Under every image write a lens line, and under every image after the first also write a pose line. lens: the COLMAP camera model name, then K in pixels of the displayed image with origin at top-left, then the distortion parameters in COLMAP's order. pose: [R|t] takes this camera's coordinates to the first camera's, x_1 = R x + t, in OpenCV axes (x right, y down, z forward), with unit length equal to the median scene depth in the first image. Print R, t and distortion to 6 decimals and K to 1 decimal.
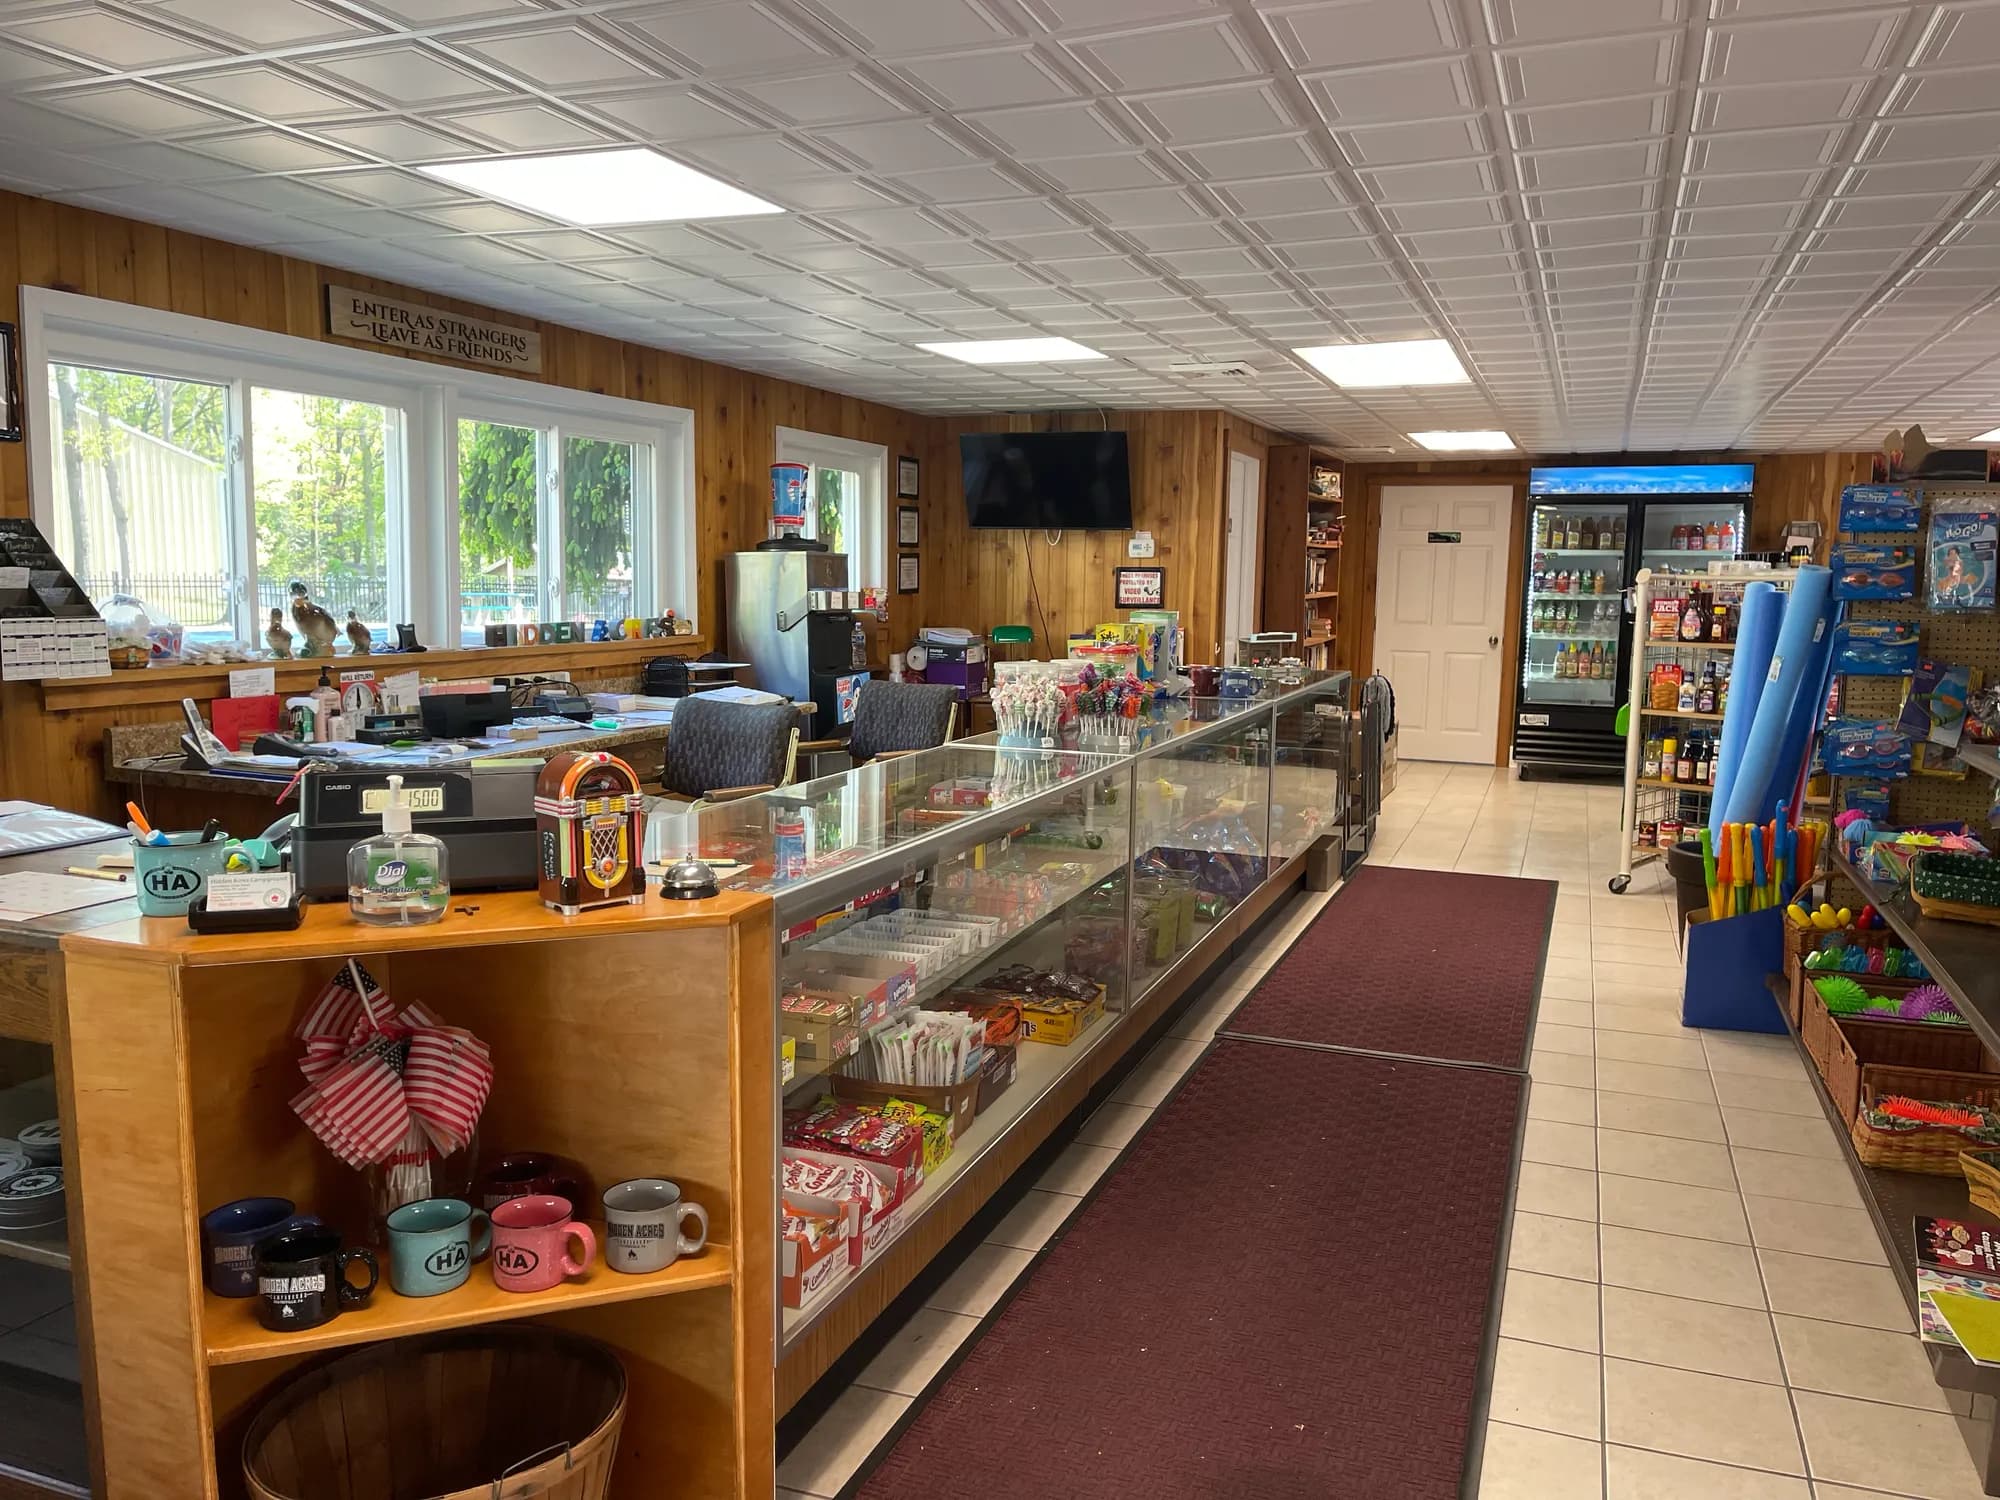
lens RADIAL K [[1500.4, 0, 1002.1], [0, 1500.4, 769.4], [0, 0, 1]] dist [0.076779, -0.104269]
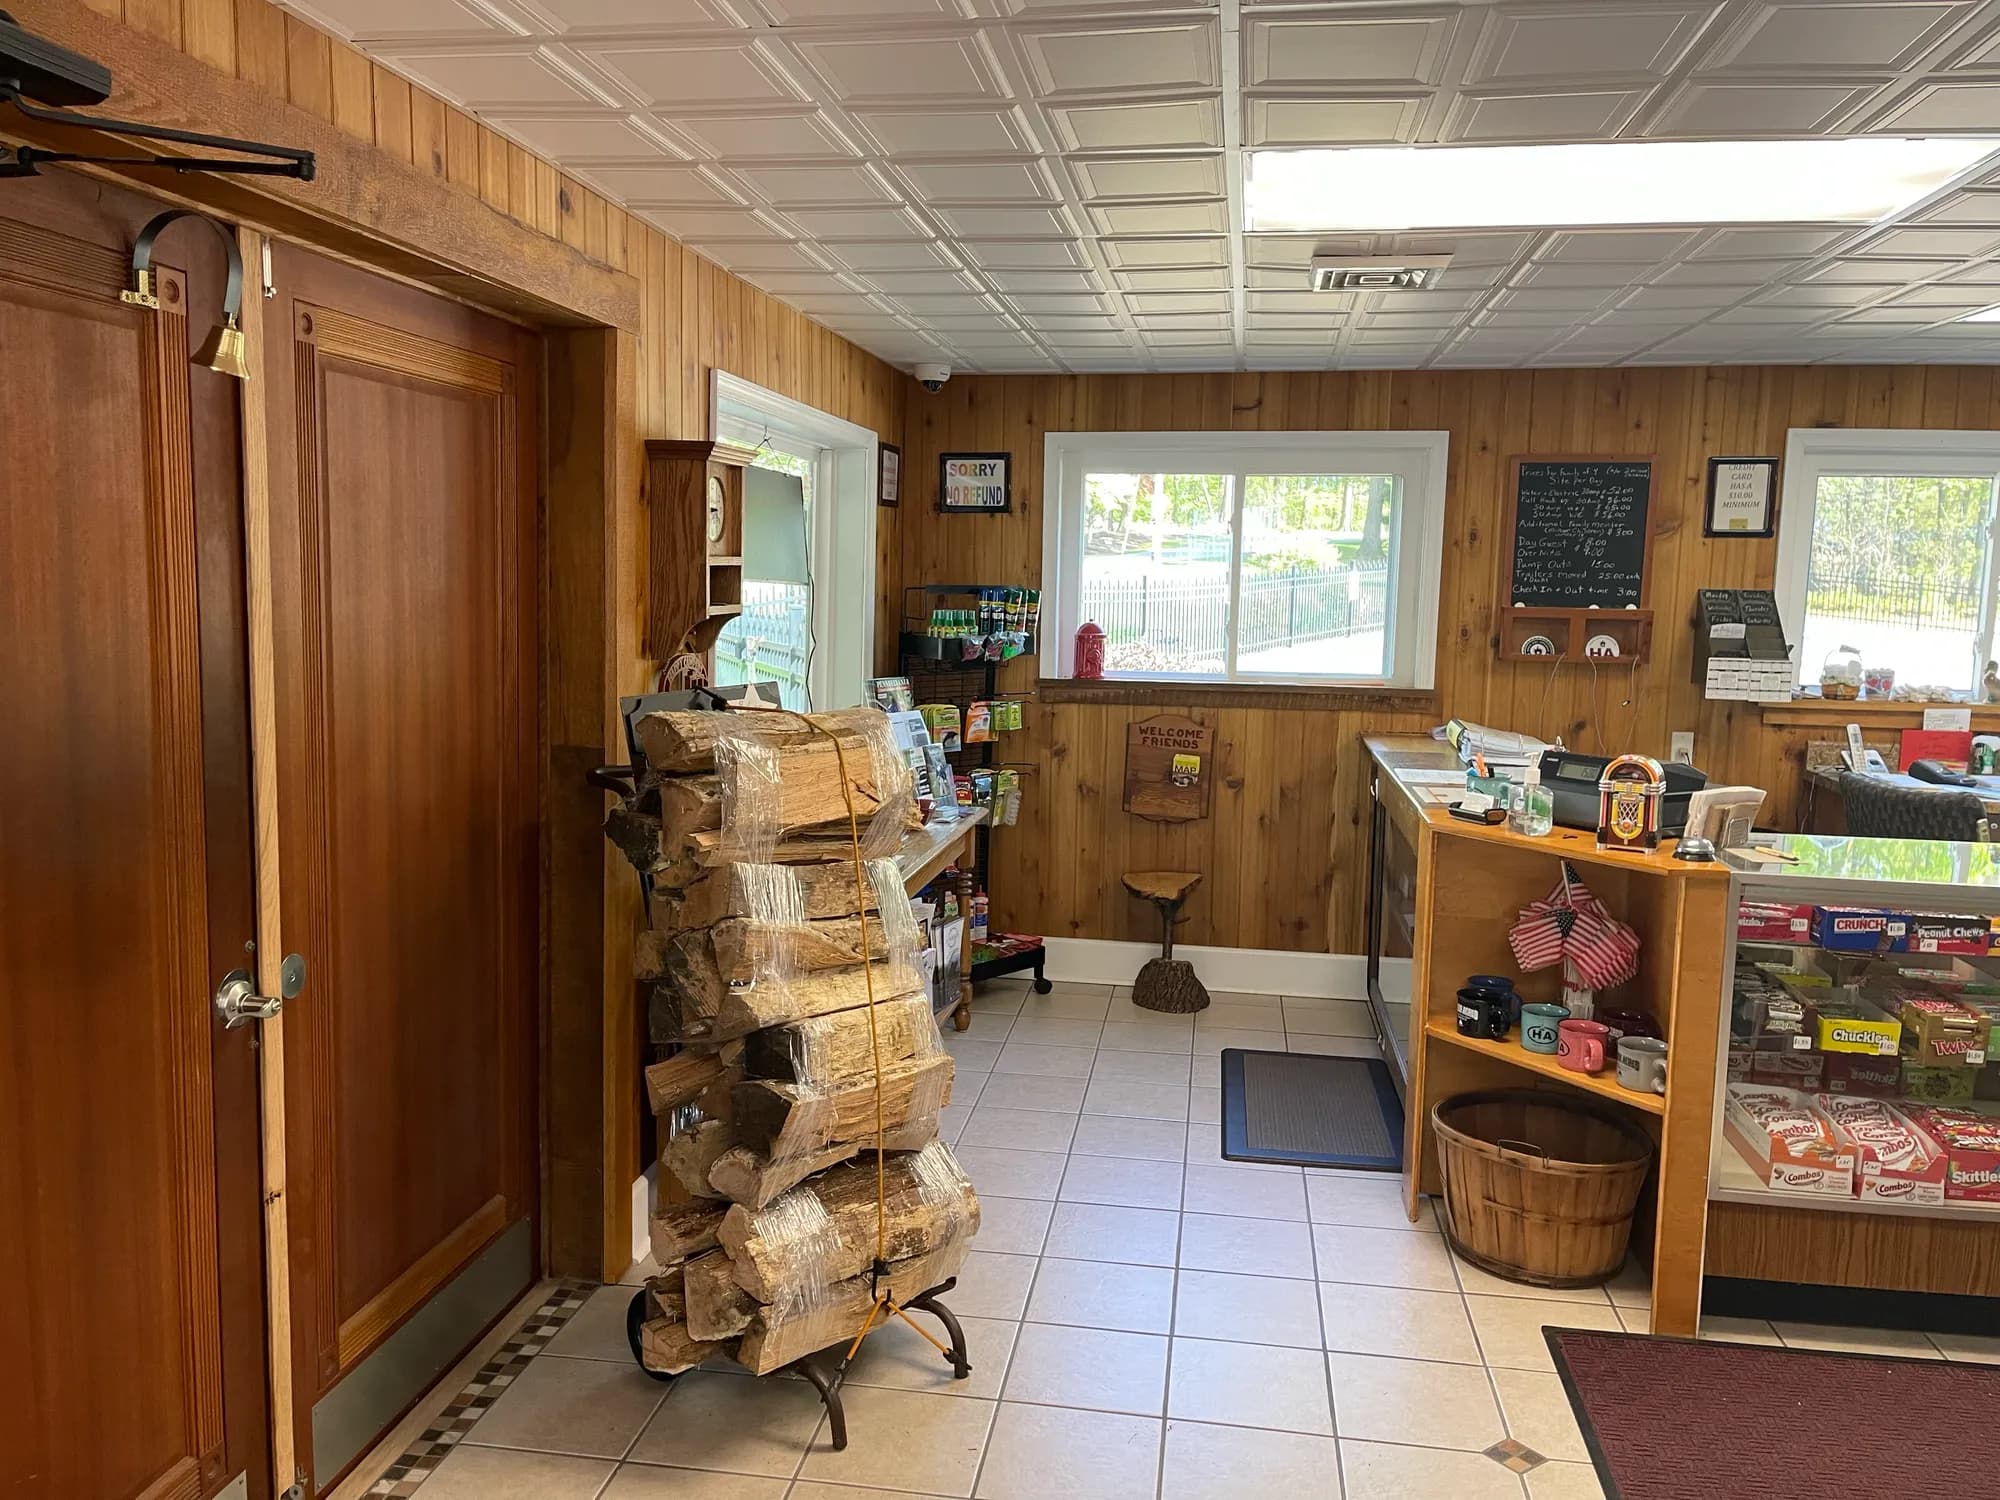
lens RADIAL K [[1500.4, 0, 1002.1], [0, 1500.4, 769.4], [0, 0, 1]] dist [0.076779, -0.104269]
pose [[0.210614, 0.122138, -0.969909, 0.637754], [-0.142026, 0.985460, 0.093255, -0.028047], [0.967197, 0.118112, 0.224898, -0.012298]]
